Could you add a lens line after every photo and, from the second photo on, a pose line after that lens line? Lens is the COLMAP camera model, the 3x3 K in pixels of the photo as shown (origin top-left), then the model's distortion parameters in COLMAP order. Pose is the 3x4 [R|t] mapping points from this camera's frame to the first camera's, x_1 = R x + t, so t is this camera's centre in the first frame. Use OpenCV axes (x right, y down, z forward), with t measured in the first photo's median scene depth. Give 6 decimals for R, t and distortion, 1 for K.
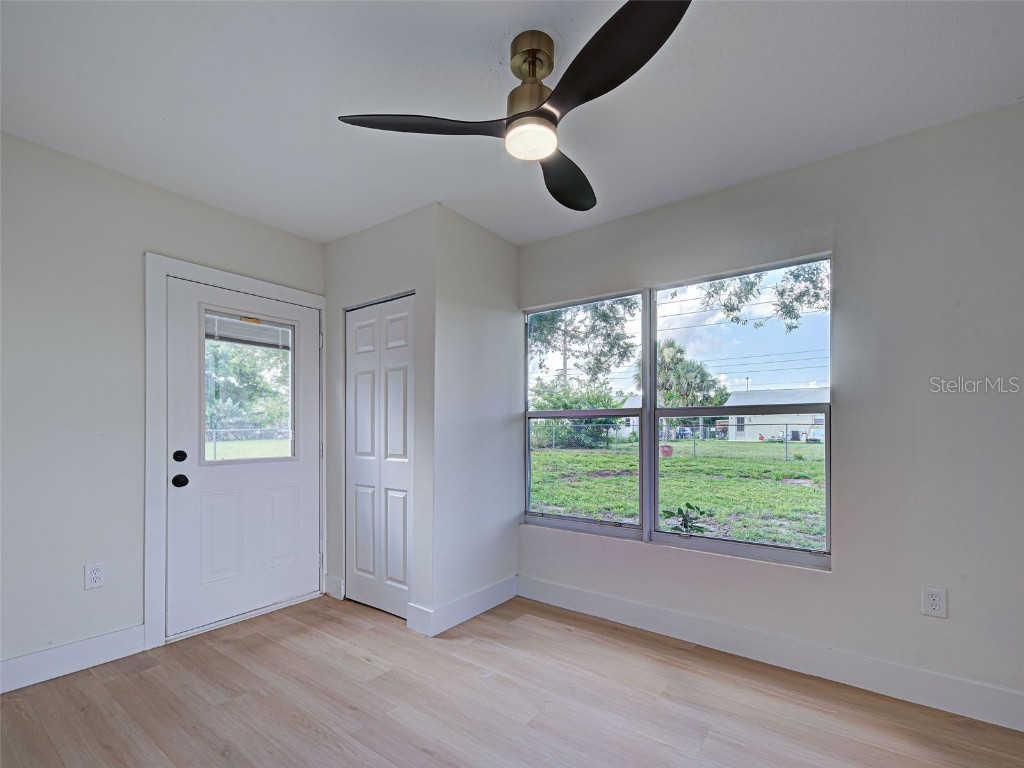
lens RADIAL K [[452.5, 0, 514.1], [0, 452.5, 426.6], [0, 0, 1]] dist [-0.000072, -0.000039]
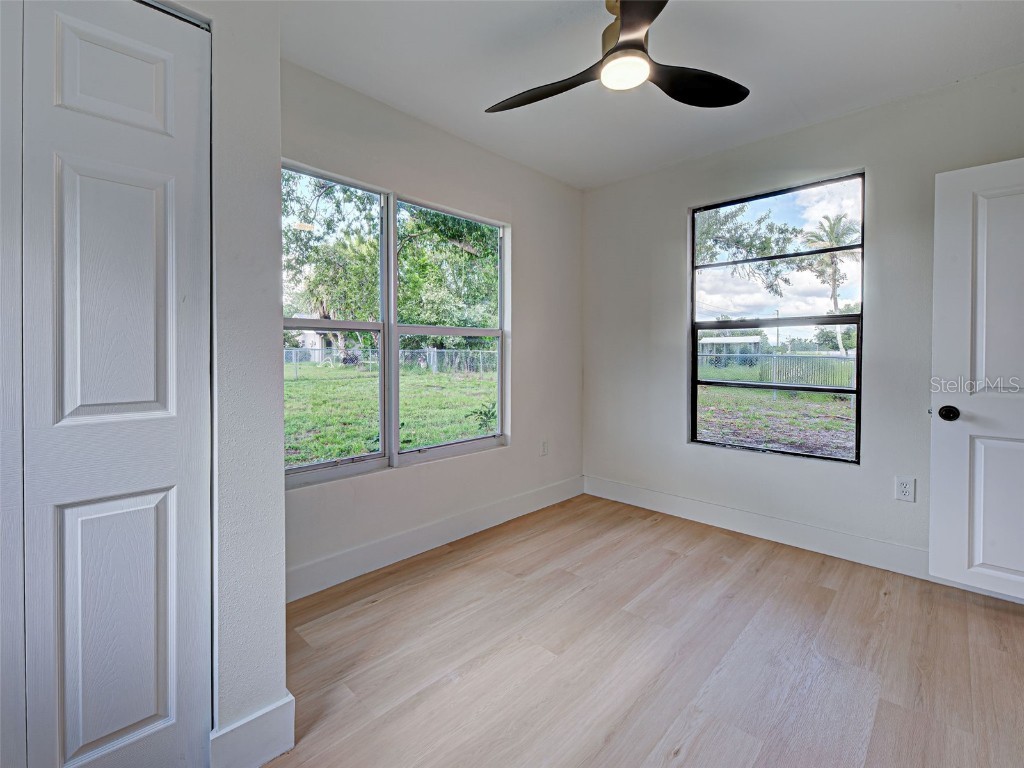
lens RADIAL K [[460.0, 0, 510.5], [0, 460.0, 357.5], [0, 0, 1]] dist [-0.000791, -0.000195]
pose [[0.139744, -0.008914, 0.990147, -0.648779], [-0.005339, 0.999938, 0.009756, 0.018383], [-0.990173, -0.006650, 0.139688, 0.673261]]
